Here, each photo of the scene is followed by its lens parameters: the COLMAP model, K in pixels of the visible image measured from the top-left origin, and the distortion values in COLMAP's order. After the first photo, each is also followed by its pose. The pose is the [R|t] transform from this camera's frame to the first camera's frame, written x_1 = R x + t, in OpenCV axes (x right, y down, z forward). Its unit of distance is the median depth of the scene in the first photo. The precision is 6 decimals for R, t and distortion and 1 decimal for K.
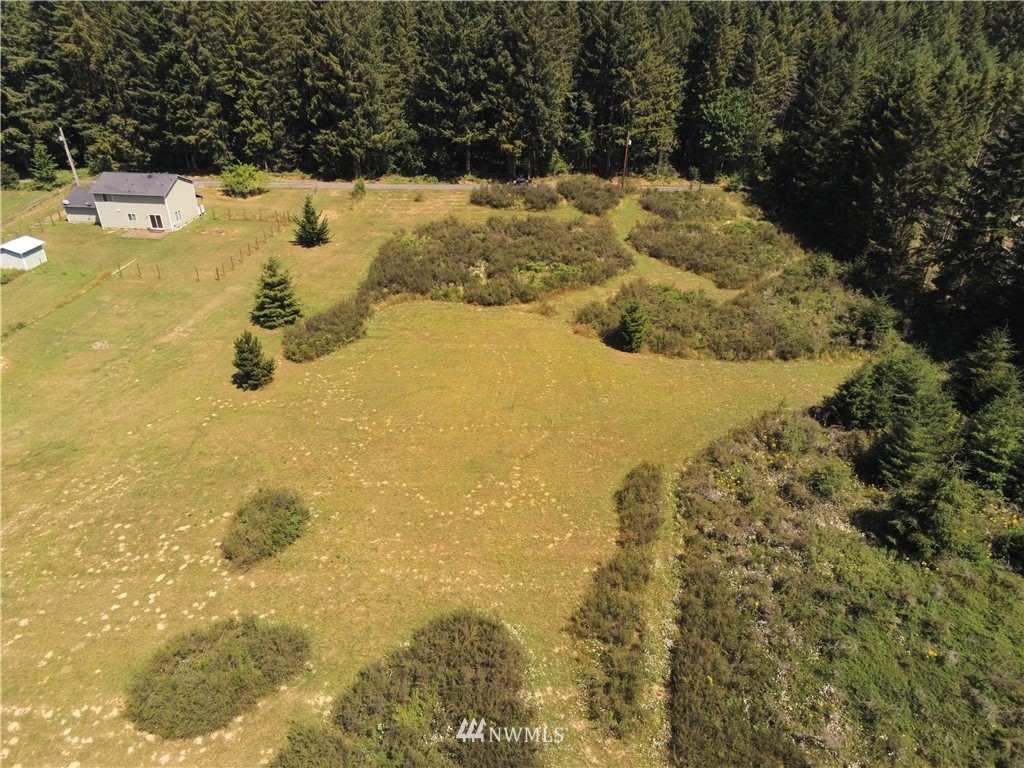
lens RADIAL K [[665.9, 0, 512.0], [0, 665.9, 384.0], [0, 0, 1]] dist [0.001117, 0.001165]
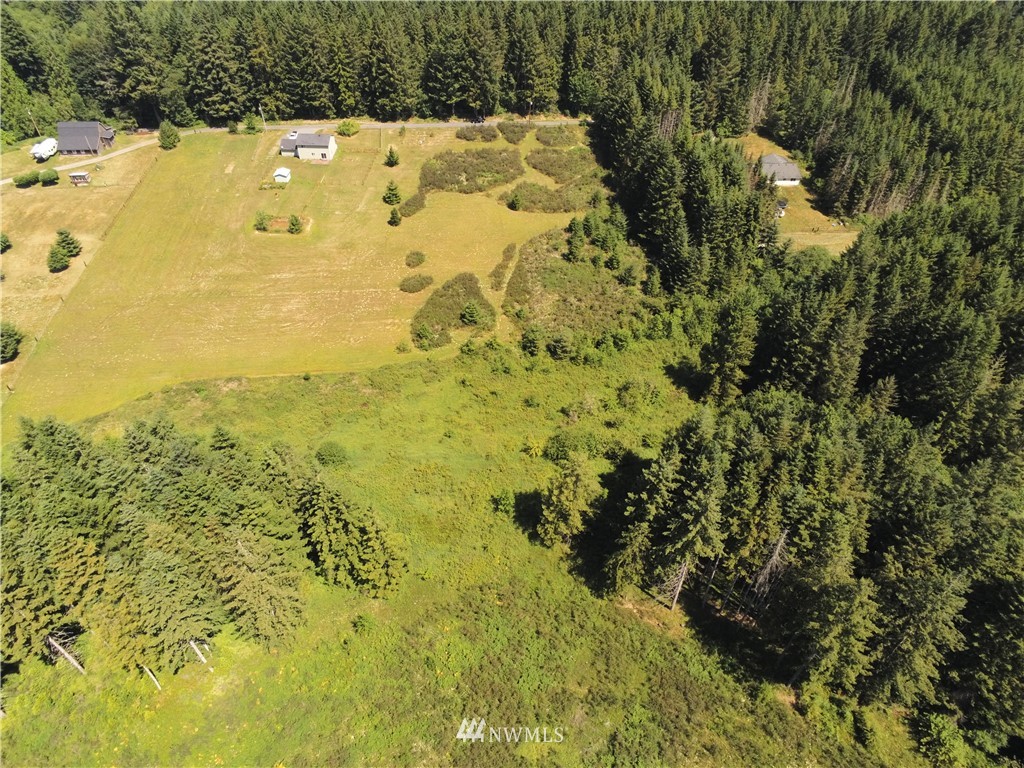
lens RADIAL K [[665.9, 0, 512.0], [0, 665.9, 384.0], [0, 0, 1]] dist [0.001117, 0.001165]
pose [[0.999183, -0.029887, 0.027195, 0.033785], [0.022962, 0.973746, 0.226475, 0.018674], [-0.033250, -0.225666, 0.973637, -1.231930]]
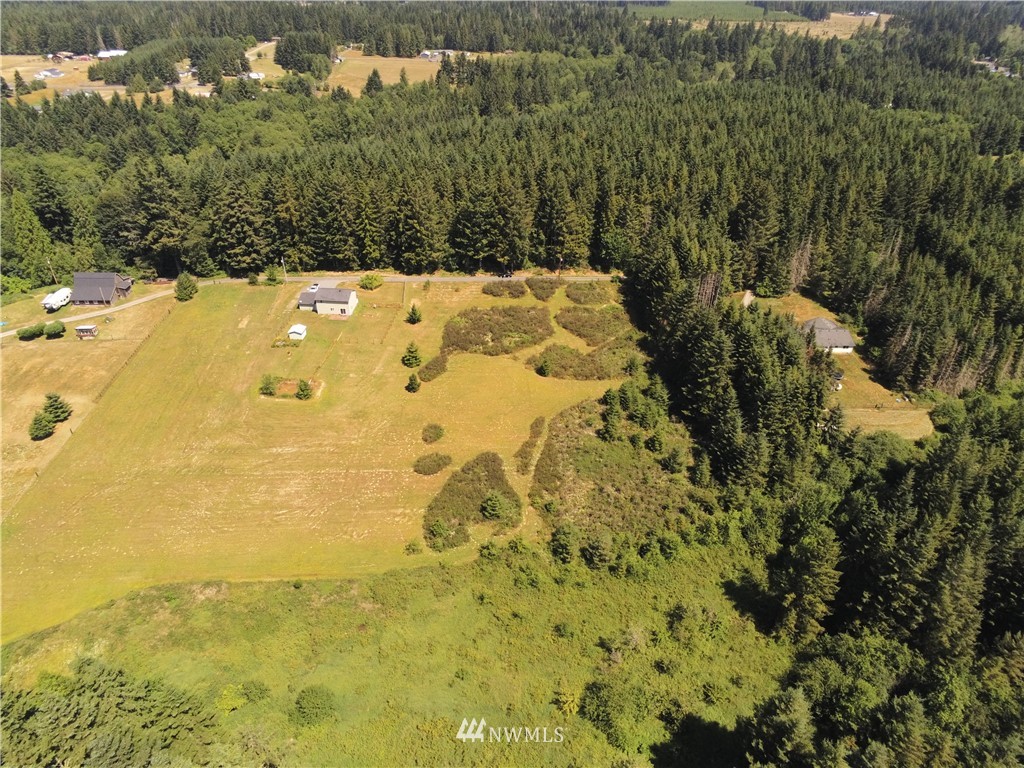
lens RADIAL K [[665.9, 0, 512.0], [0, 665.9, 384.0], [0, 0, 1]] dist [0.001117, 0.001165]
pose [[0.999993, -0.002629, 0.002661, 0.021453], [0.002482, 0.998543, 0.053905, -0.098811], [-0.002798, -0.053898, 0.998543, -1.030643]]
